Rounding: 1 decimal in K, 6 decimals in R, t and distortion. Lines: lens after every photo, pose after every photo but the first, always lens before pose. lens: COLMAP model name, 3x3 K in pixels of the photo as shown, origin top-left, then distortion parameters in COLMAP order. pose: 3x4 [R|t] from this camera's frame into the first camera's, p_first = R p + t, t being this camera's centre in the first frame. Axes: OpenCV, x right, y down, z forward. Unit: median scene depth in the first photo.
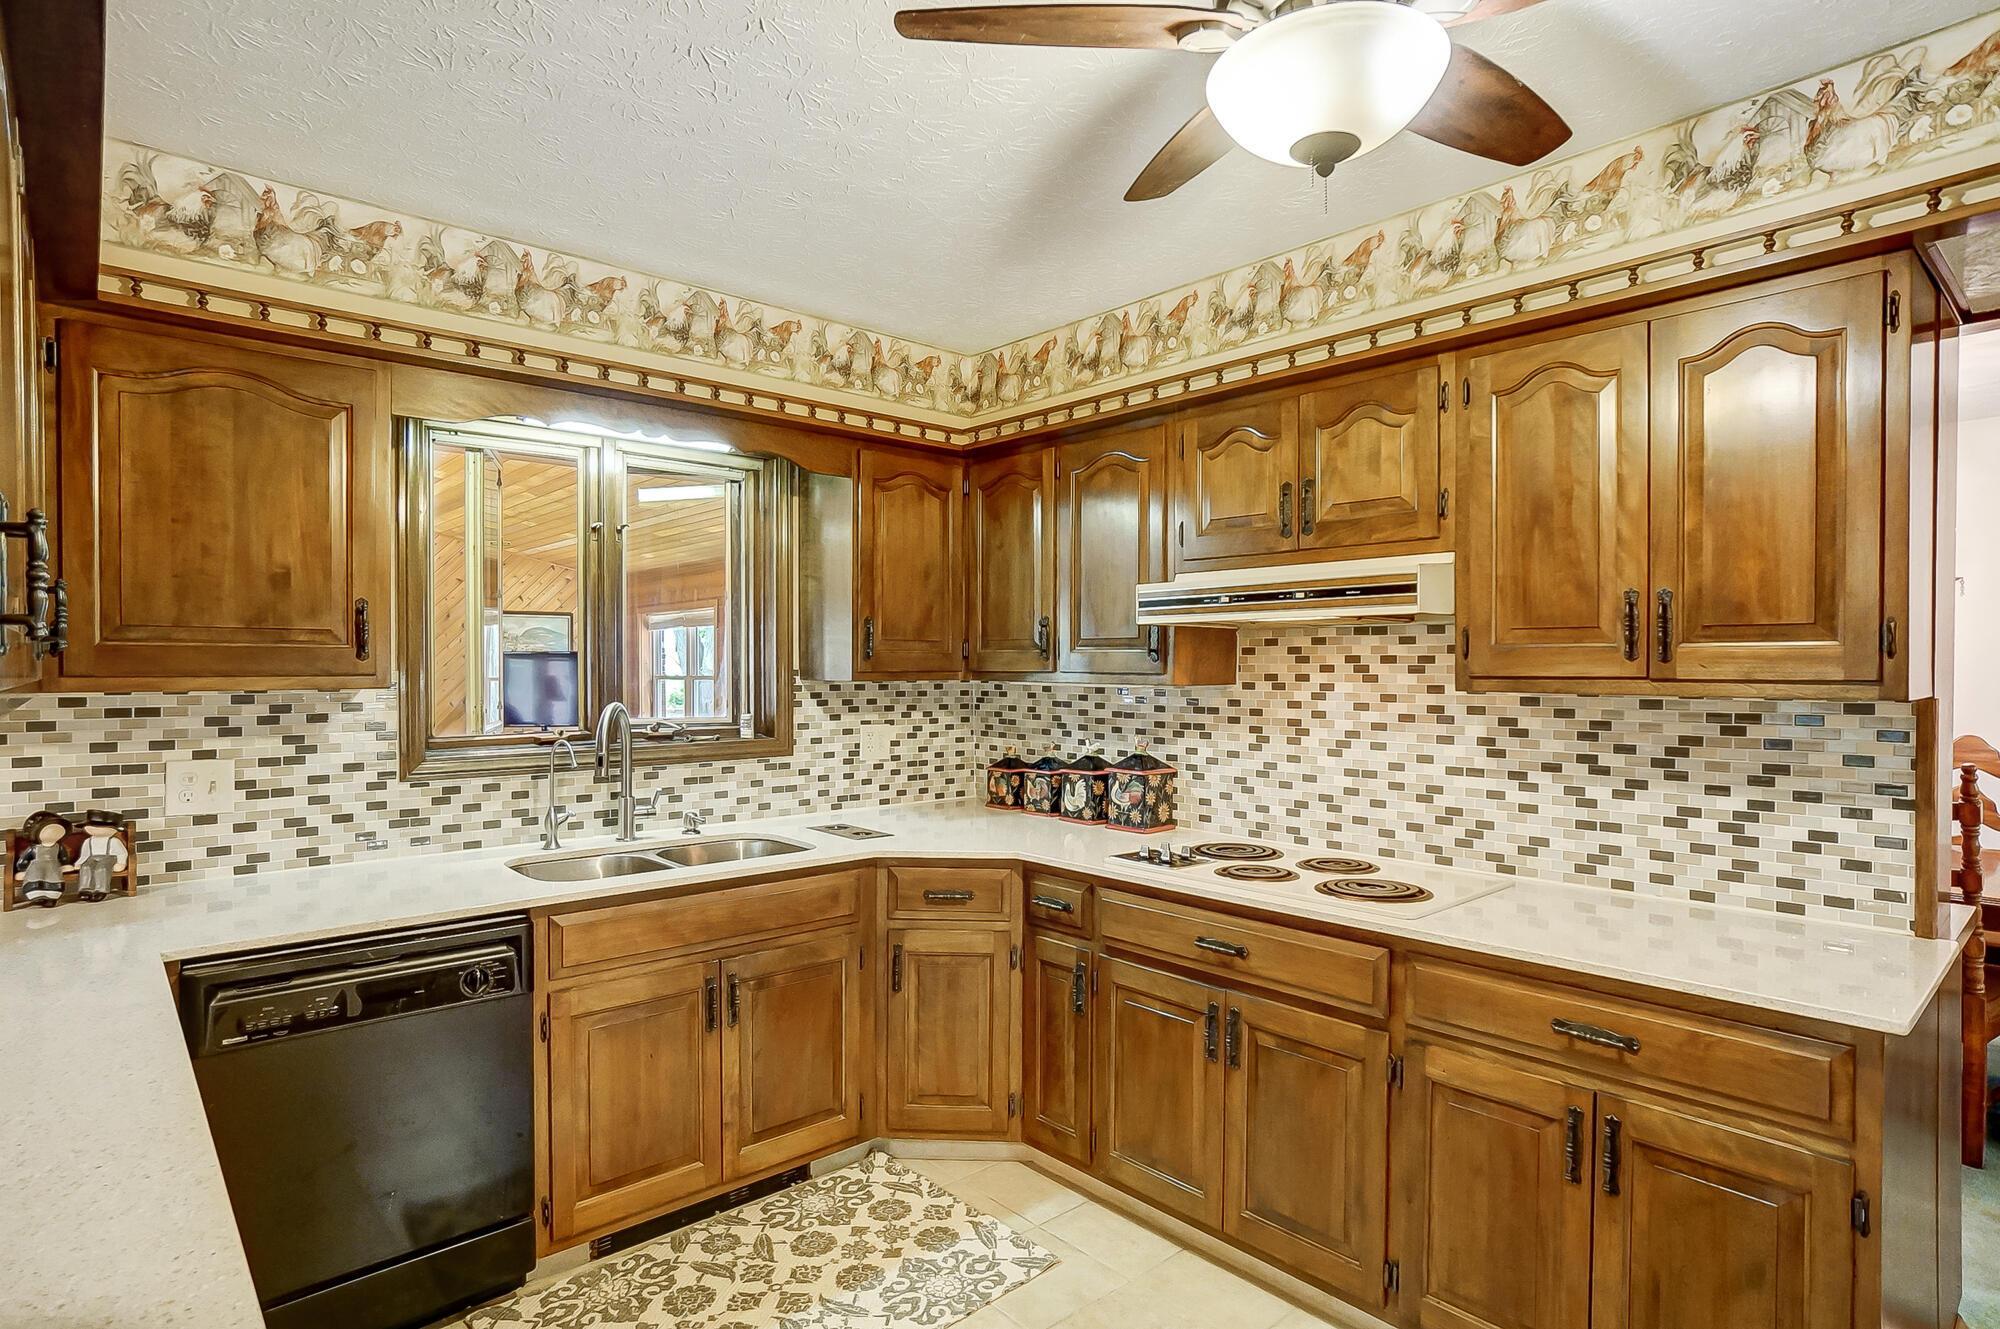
lens RADIAL K [[1052.9, 0, 986.2], [0, 1052.9, 685.2], [0, 0, 1]] dist [-0.002597, 0.004146]
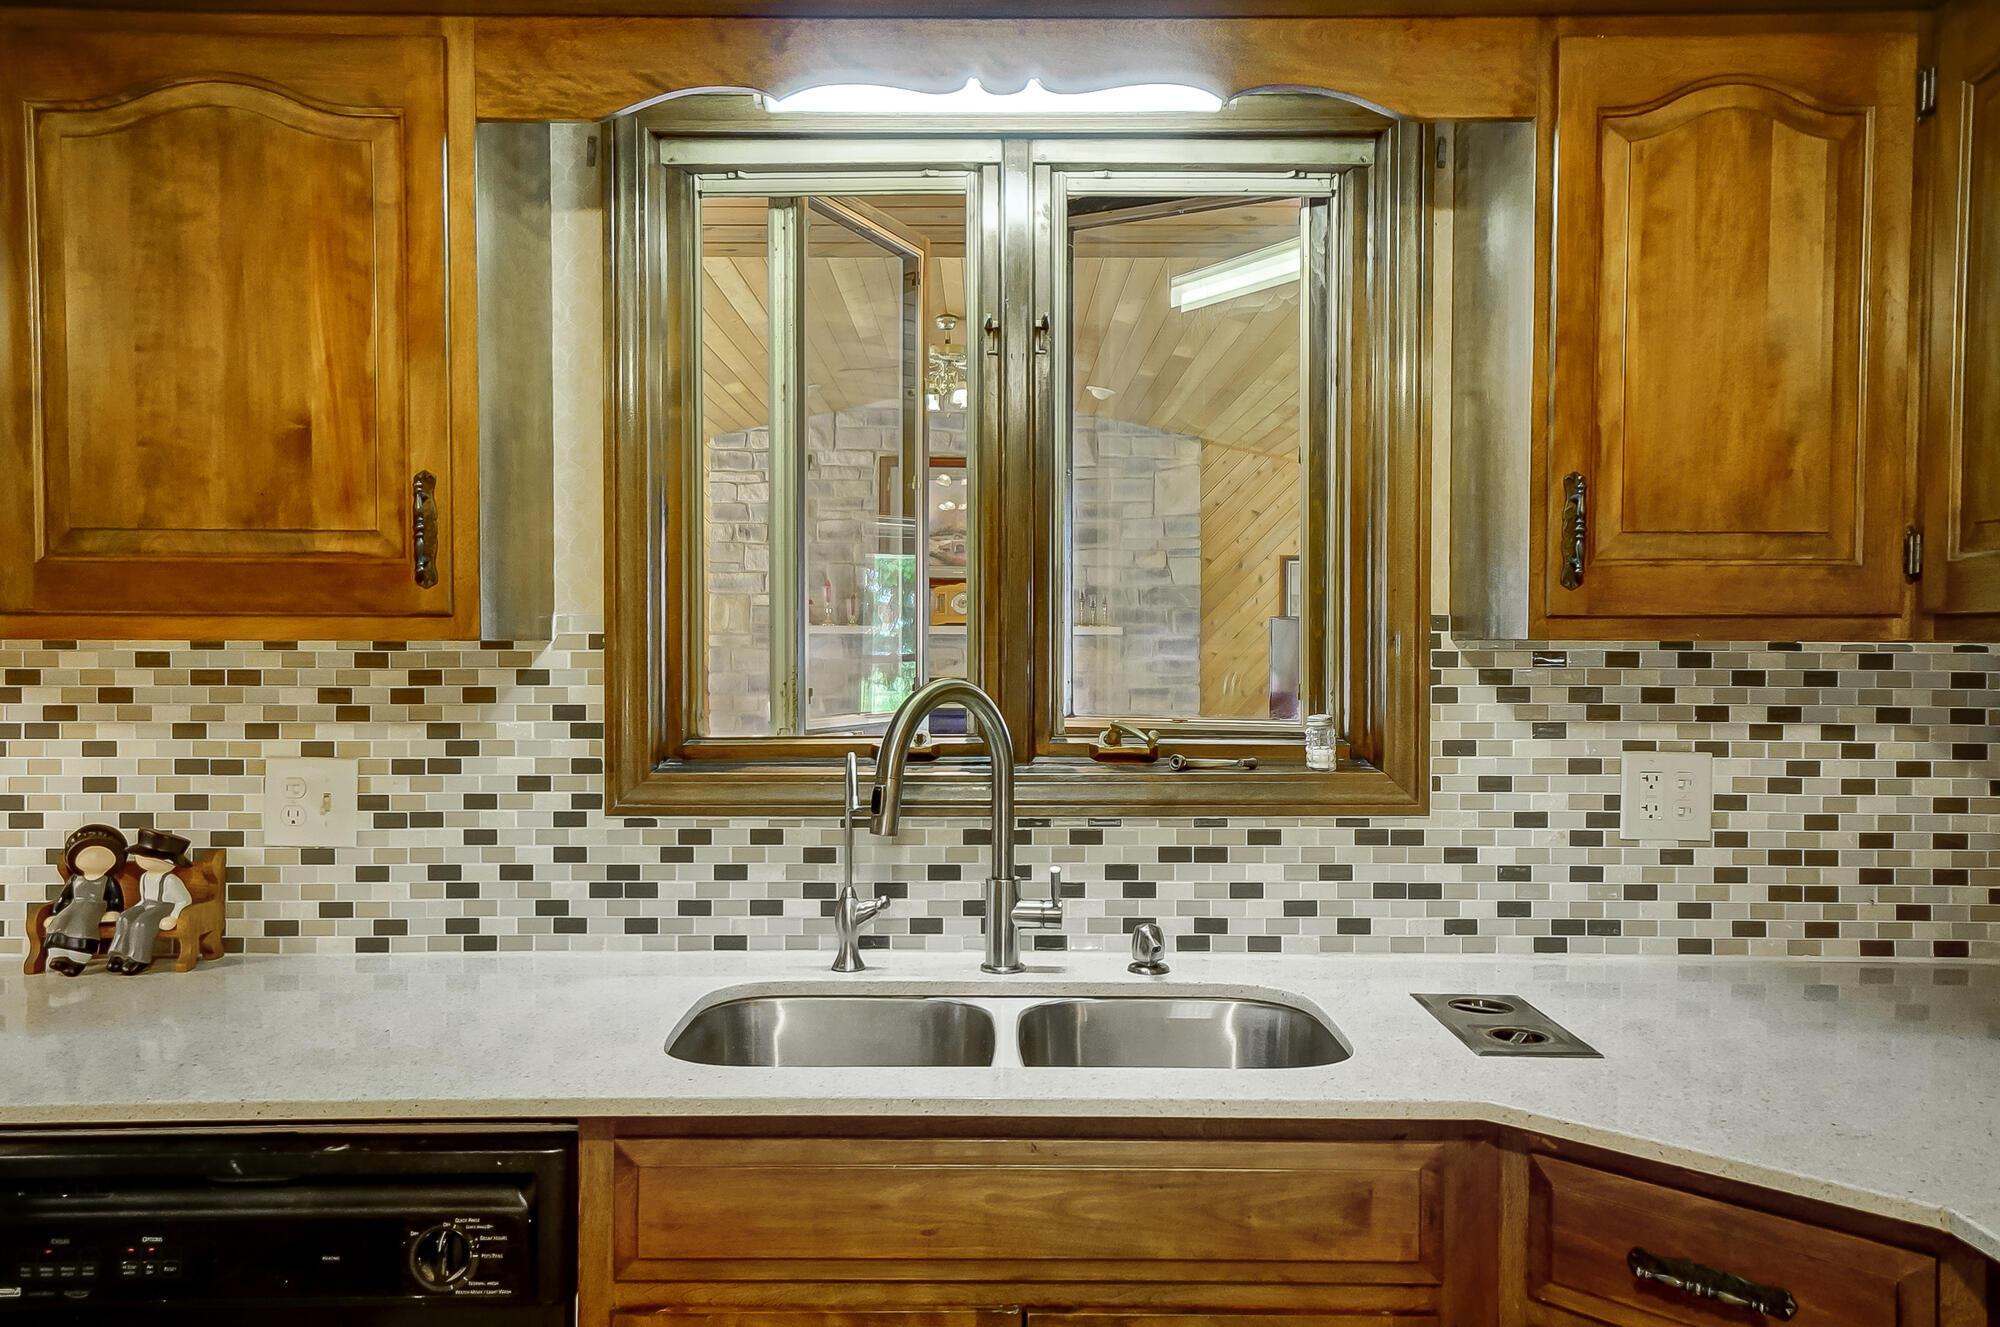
lens RADIAL K [[1526.6, 0, 1000.4], [0, 1526.6, 676.5], [0, 0, 1]] dist [0.038320, -0.004147]
pose [[0.747552, 0.014854, -0.664037, 0.131887], [-0.014181, 0.999879, 0.006402, 0.011592], [0.664052, 0.004631, 0.747672, 0.549301]]
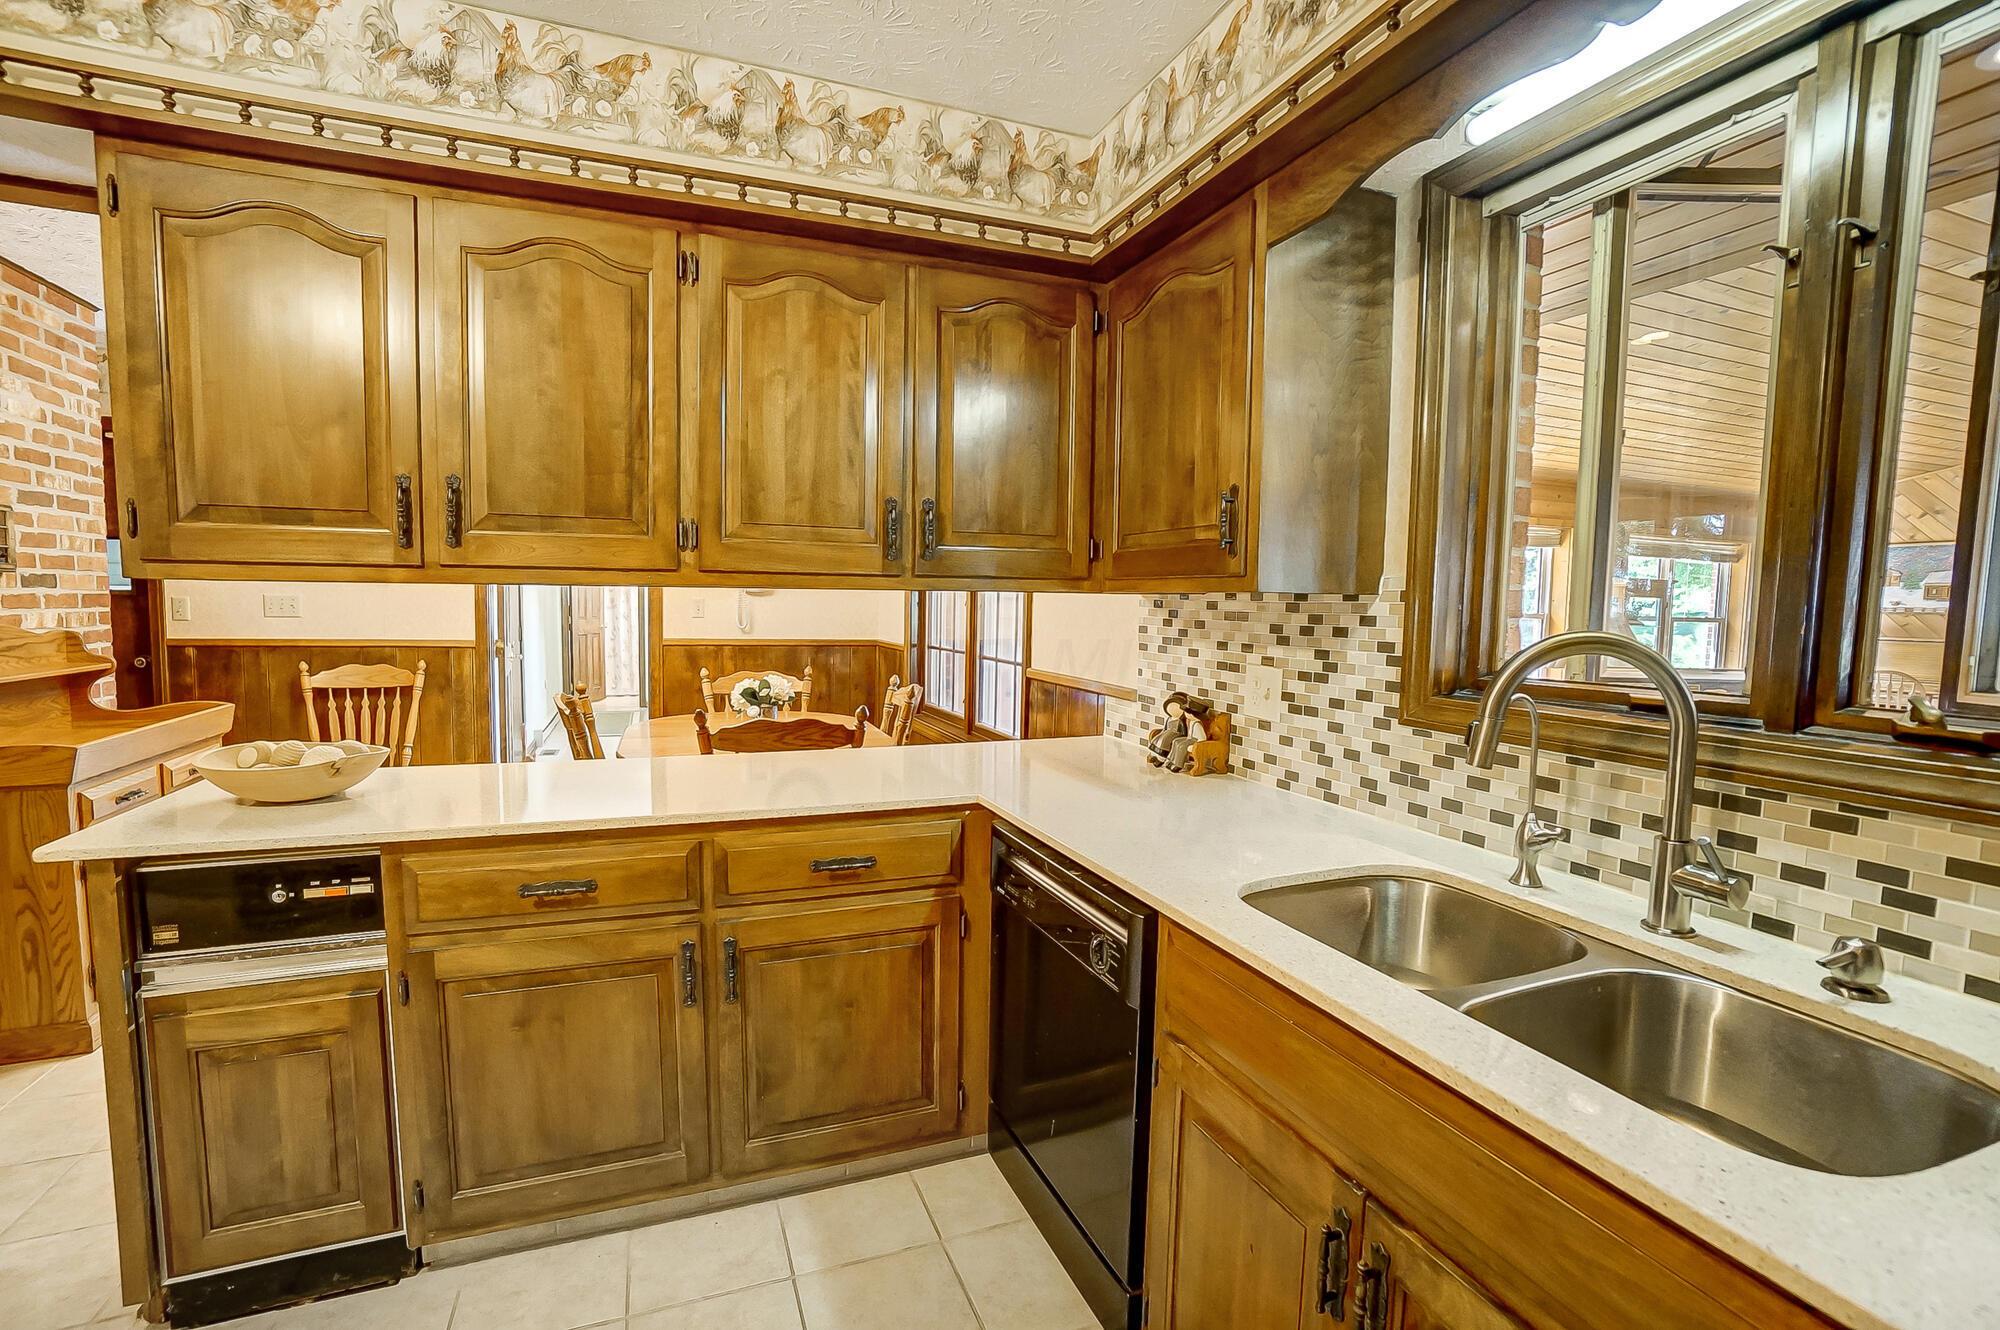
lens RADIAL K [[886.9, 0, 991.0], [0, 886.9, 679.0], [0, 0, 1]] dist [-0.048103, 0.005638]
pose [[-0.347242, 0.077292, -0.934585, 0.129352], [-0.035008, 0.994835, 0.095282, 0.010876], [0.937122, 0.065804, -0.342742, 0.959964]]
